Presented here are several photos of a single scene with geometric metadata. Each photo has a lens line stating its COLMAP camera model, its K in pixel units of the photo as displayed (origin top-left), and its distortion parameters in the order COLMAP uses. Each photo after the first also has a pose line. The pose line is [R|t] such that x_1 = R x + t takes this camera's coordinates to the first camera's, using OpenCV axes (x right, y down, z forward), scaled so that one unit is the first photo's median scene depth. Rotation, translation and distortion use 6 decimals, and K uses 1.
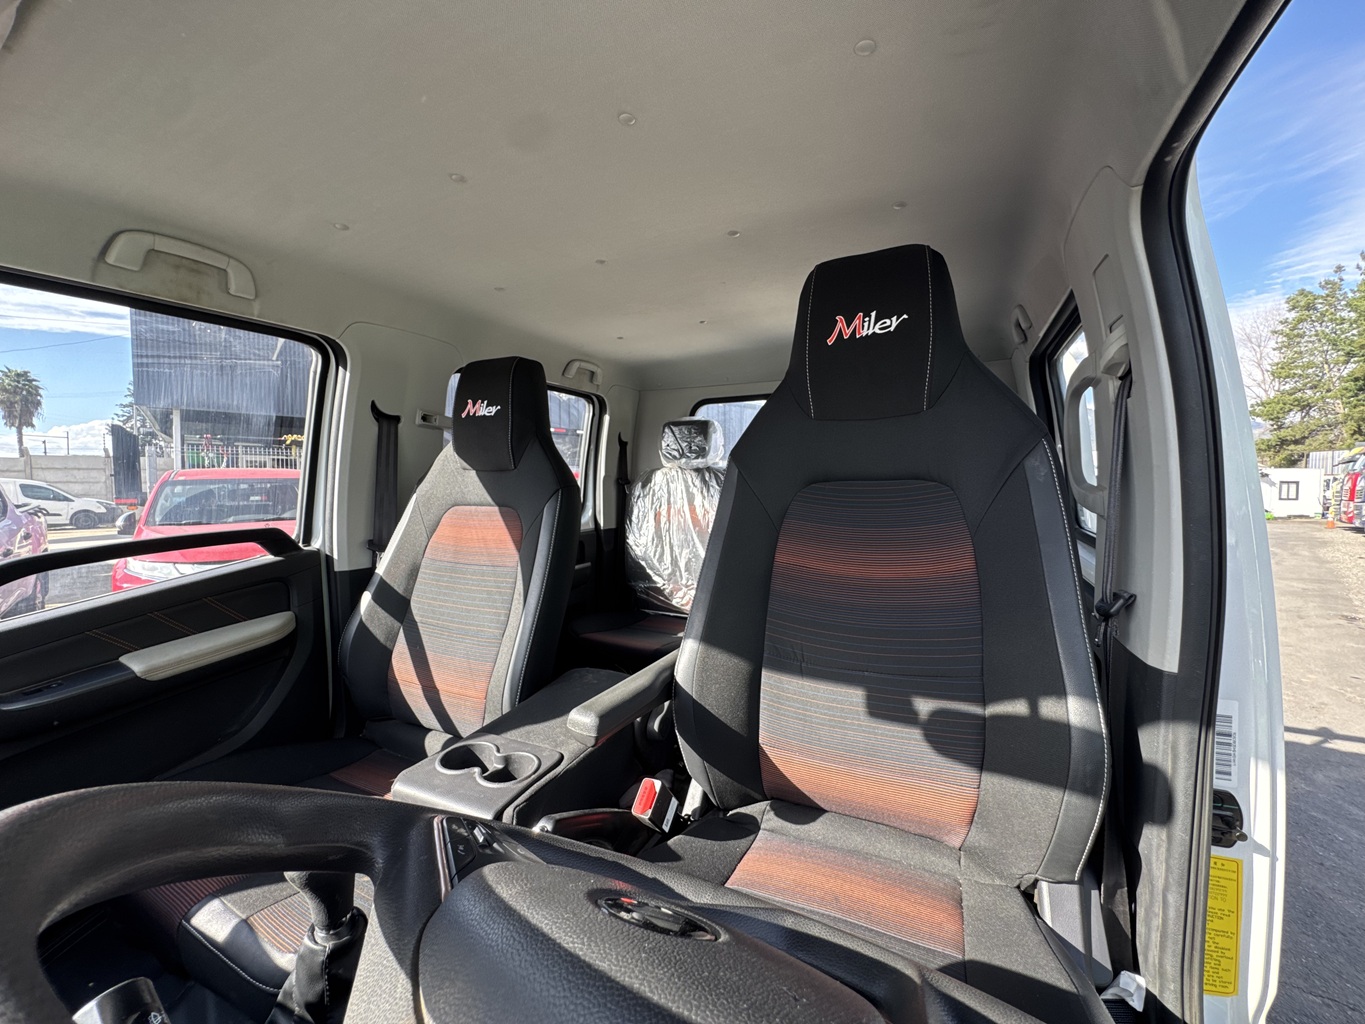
lens RADIAL K [[546.1, 0, 678.4], [0, 546.1, 512.3], [0, 0, 1]] dist [-0.002953, 0.000041]
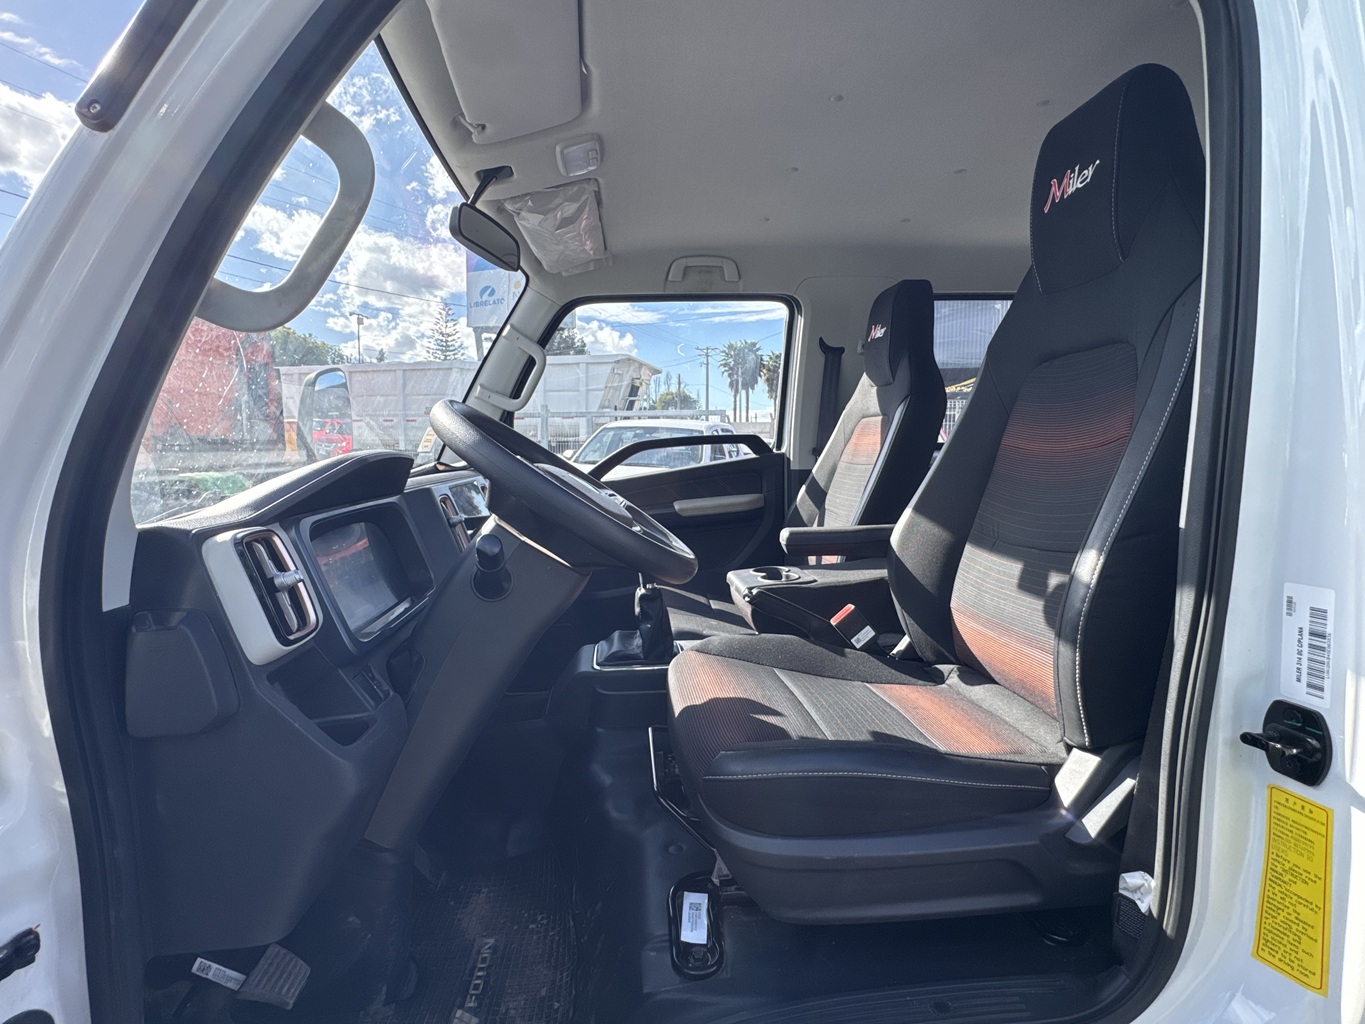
lens RADIAL K [[672.4, 0, 672.3], [0, 672.4, 515.2], [0, 0, 1]] dist [-0.001393, -0.001099]
pose [[0.515552, 0.089440, -0.852178, 0.903435], [-0.046157, 0.995992, 0.076610, 0.148224], [0.855614, -0.000163, 0.517614, -0.157974]]
